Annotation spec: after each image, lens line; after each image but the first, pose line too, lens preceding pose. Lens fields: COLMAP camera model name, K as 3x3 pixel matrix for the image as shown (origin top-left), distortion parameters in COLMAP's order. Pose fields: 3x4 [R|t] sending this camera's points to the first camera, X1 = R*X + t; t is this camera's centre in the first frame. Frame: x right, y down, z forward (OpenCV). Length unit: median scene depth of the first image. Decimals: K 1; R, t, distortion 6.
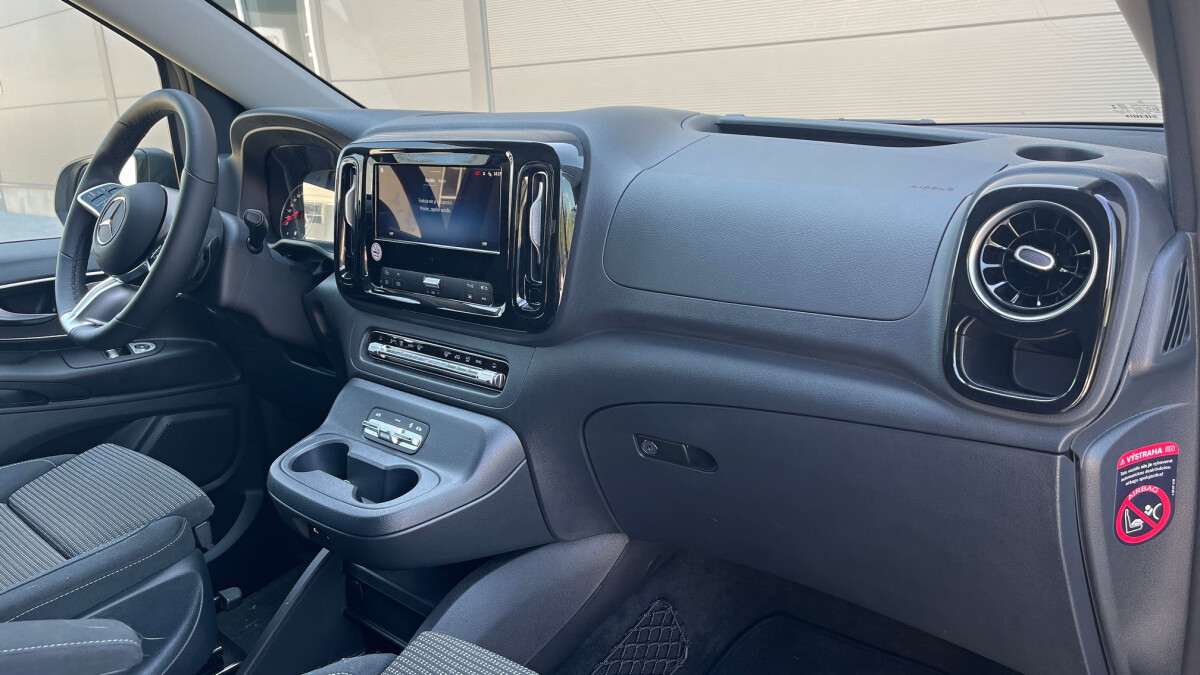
lens RADIAL K [[923.4, 0, 591.6], [0, 923.4, 342.0], [0, 0, 1]] dist [0.067613, -0.081012]
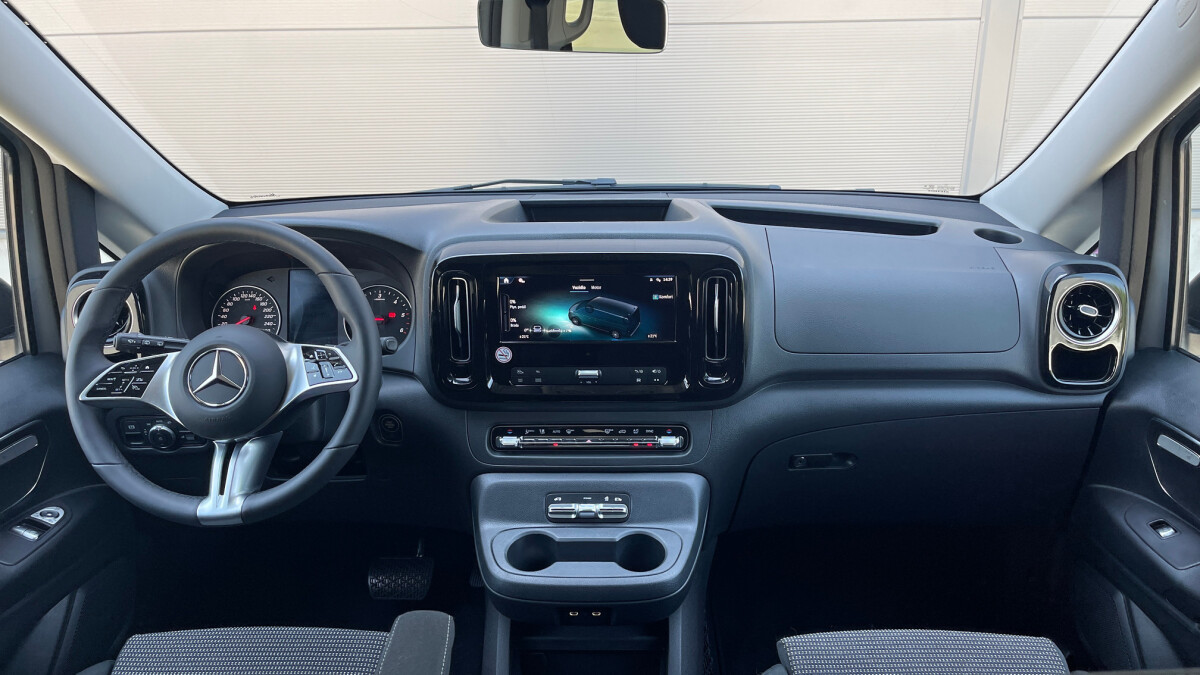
lens RADIAL K [[923.4, 0, 614.9], [0, 923.4, 343.0], [0, 0, 1]] dist [0.067613, -0.081012]
pose [[0.745141, -0.180787, 0.641935, -0.871986], [0.148073, 0.983379, 0.105069, -0.216500], [-0.650260, 0.016762, 0.759526, 0.103377]]
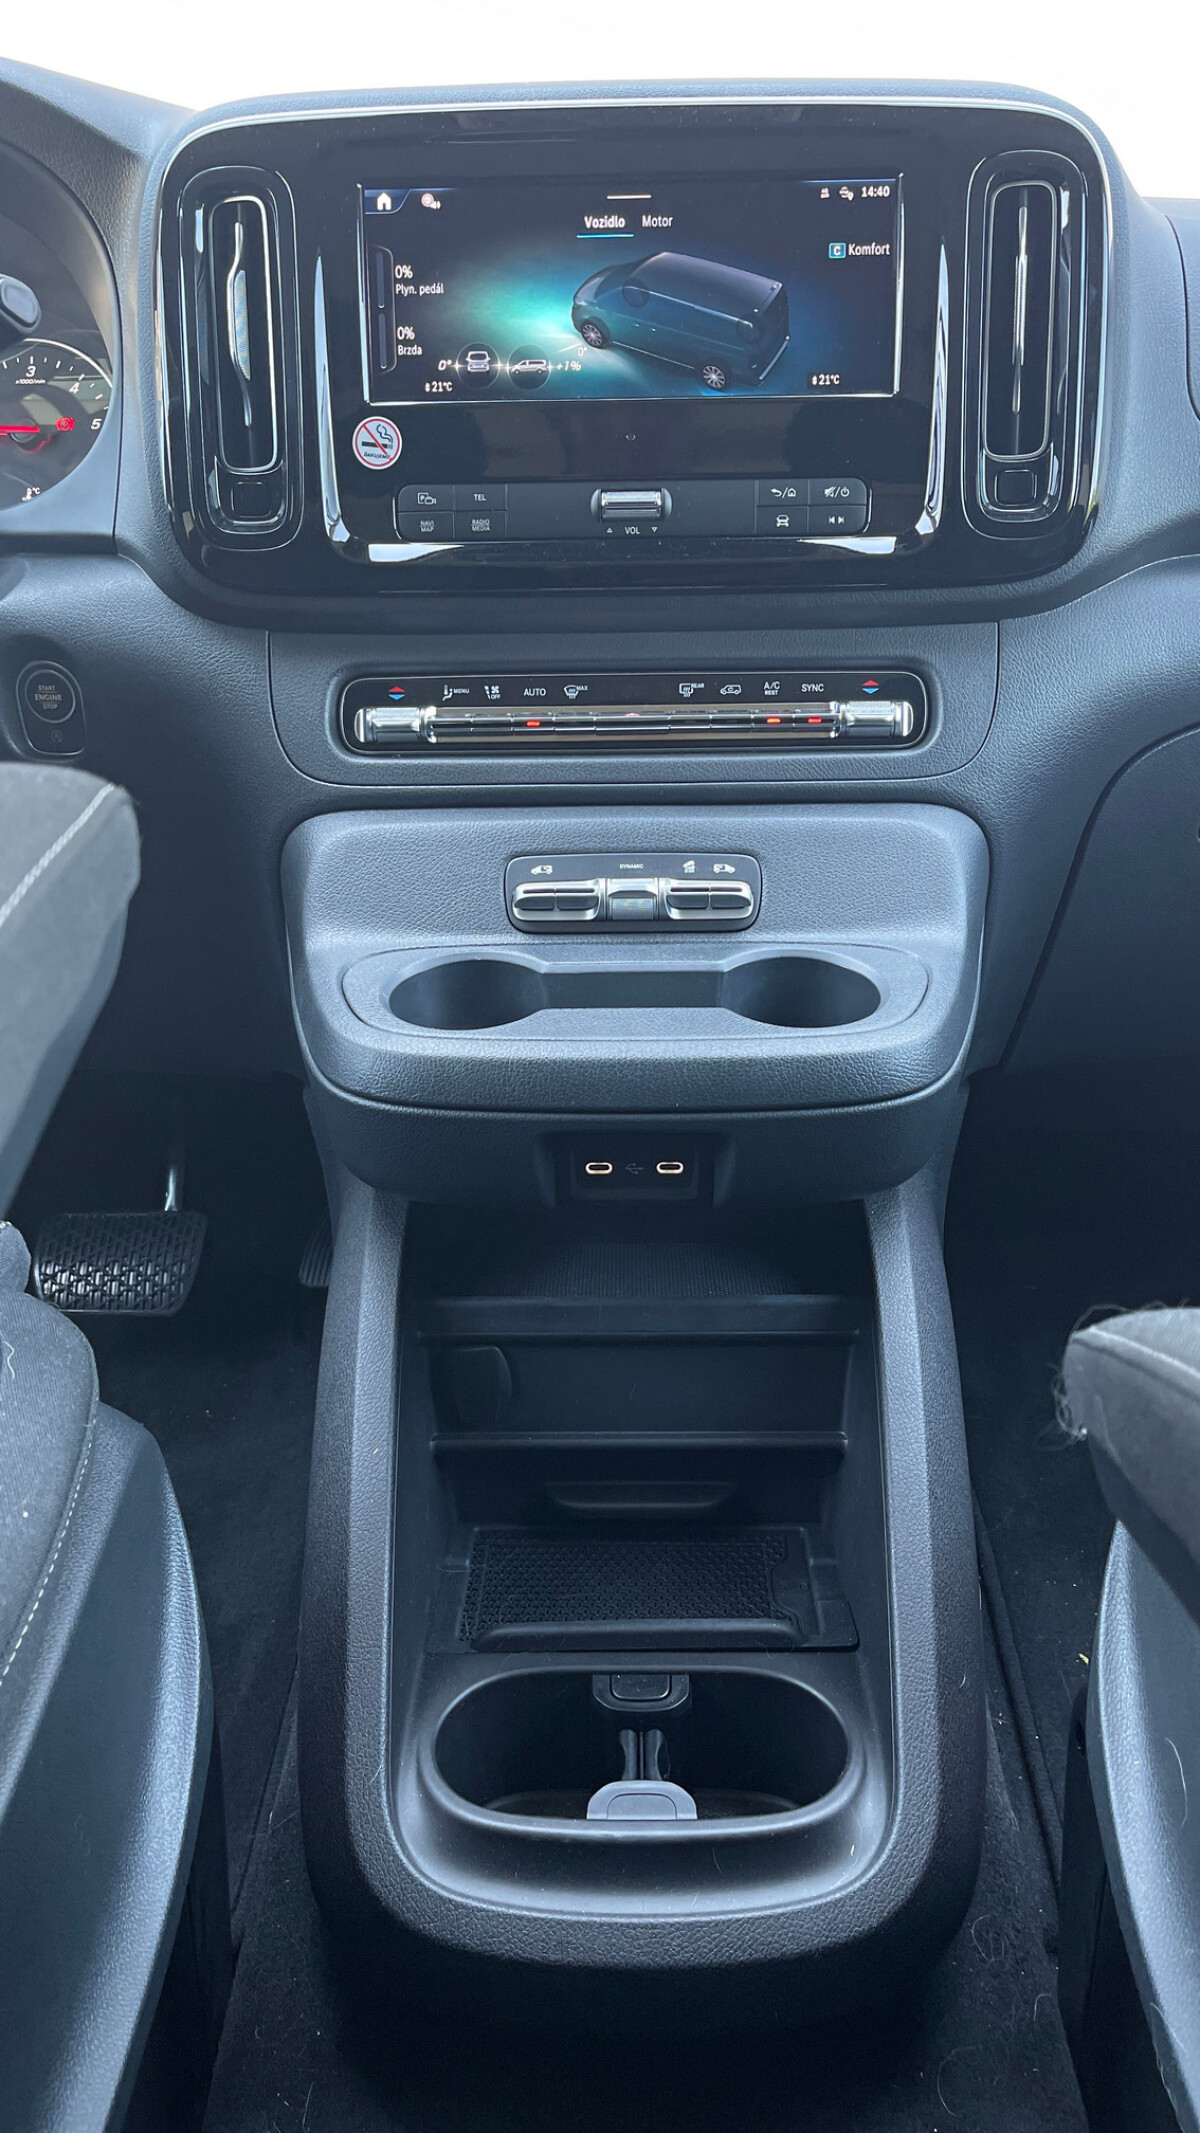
lens RADIAL K [[1641.3, 0, 604.6], [0, 1641.3, 1070.1], [0, 0, 1]] dist [0.067613, -0.081012]
pose [[0.741654, -0.164381, 0.650330, -0.660754], [0.149641, 0.985621, 0.078476, 0.111557], [-0.653879, 0.039114, 0.755588, 0.493475]]
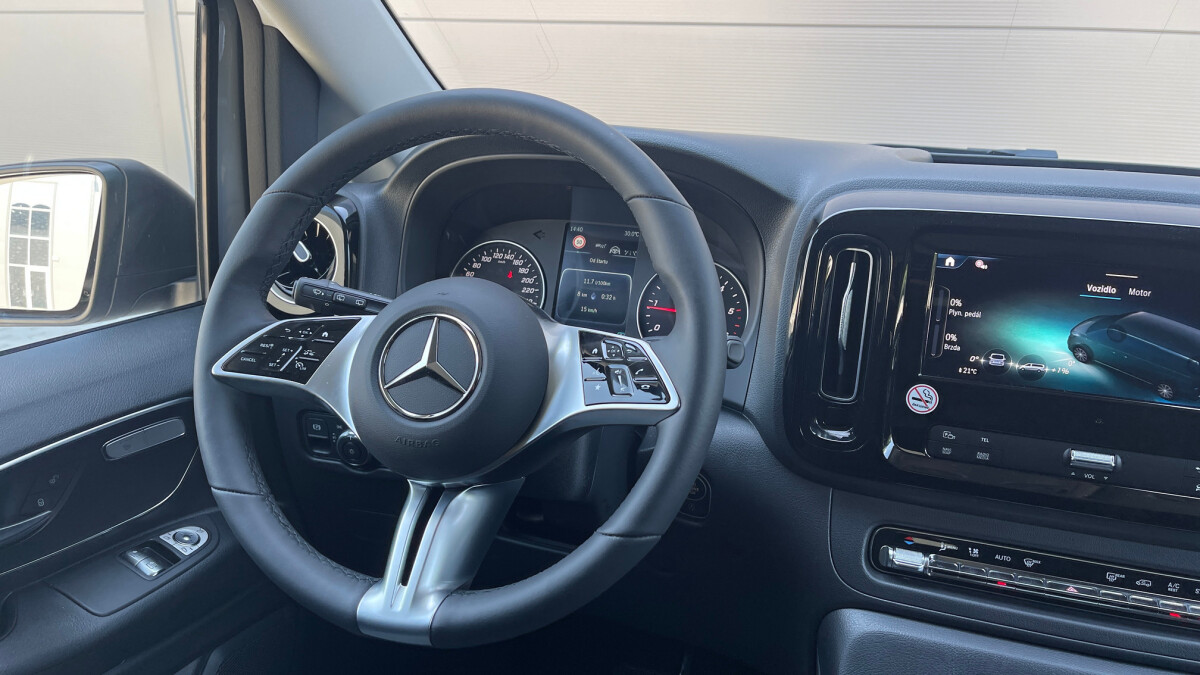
lens RADIAL K [[923.4, 0, 598.0], [0, 923.4, 347.9], [0, 0, 1]] dist [0.067613, -0.081012]
pose [[0.905595, -0.047877, 0.421433, -0.698918], [0.034010, 0.998606, 0.040366, -0.169041], [-0.422778, -0.022223, 0.905961, 0.590402]]
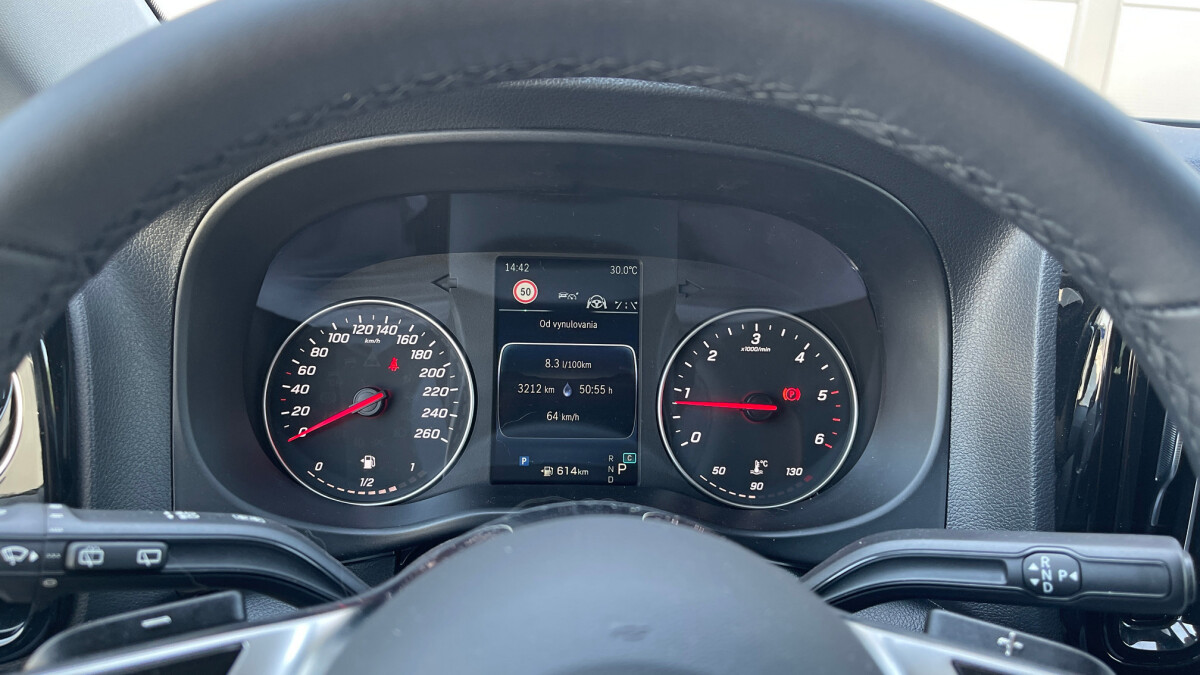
lens RADIAL K [[923.4, 0, 604.7], [0, 923.4, 338.5], [0, 0, 1]] dist [0.067613, -0.081012]
pose [[0.682251, -0.147968, 0.715988, -0.657159], [0.115630, 0.988818, 0.094171, -0.244129], [-0.721917, 0.018541, 0.691732, 1.004558]]
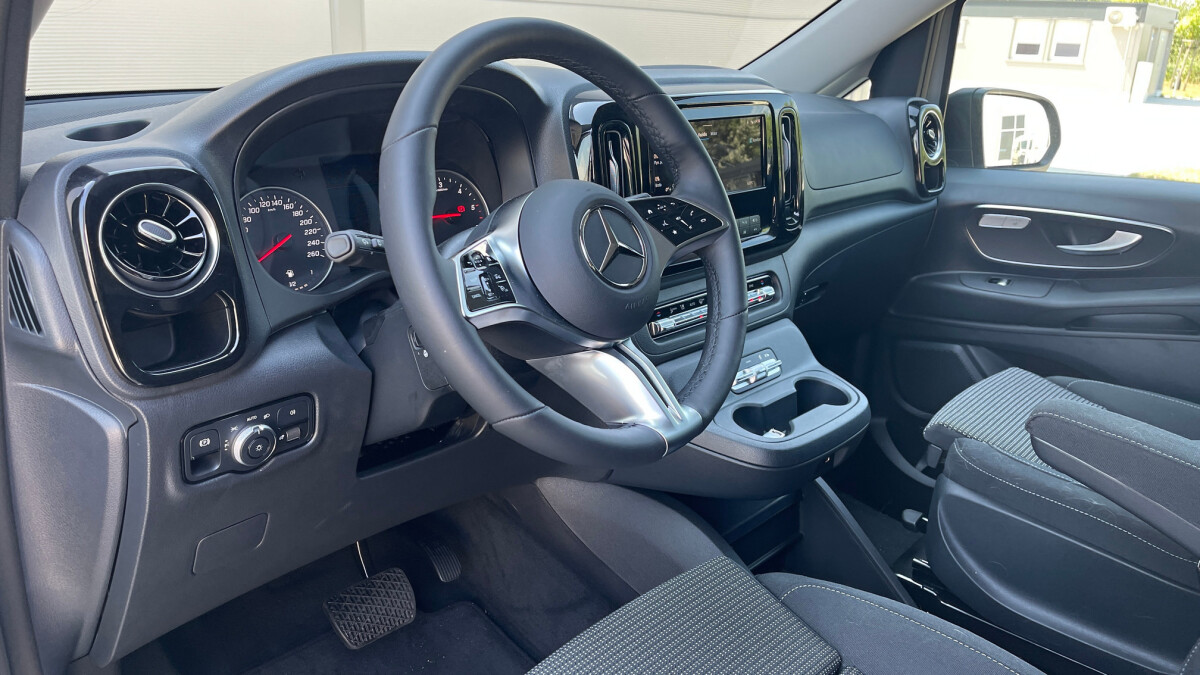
lens RADIAL K [[923.4, 0, 593.3], [0, 923.4, 342.1], [0, 0, 1]] dist [0.067613, -0.081012]
pose [[-0.010748, -0.262761, 0.964801, -1.208723], [0.236183, 0.936889, 0.257791, -0.248633], [-0.971649, 0.230640, 0.051990, 1.099077]]
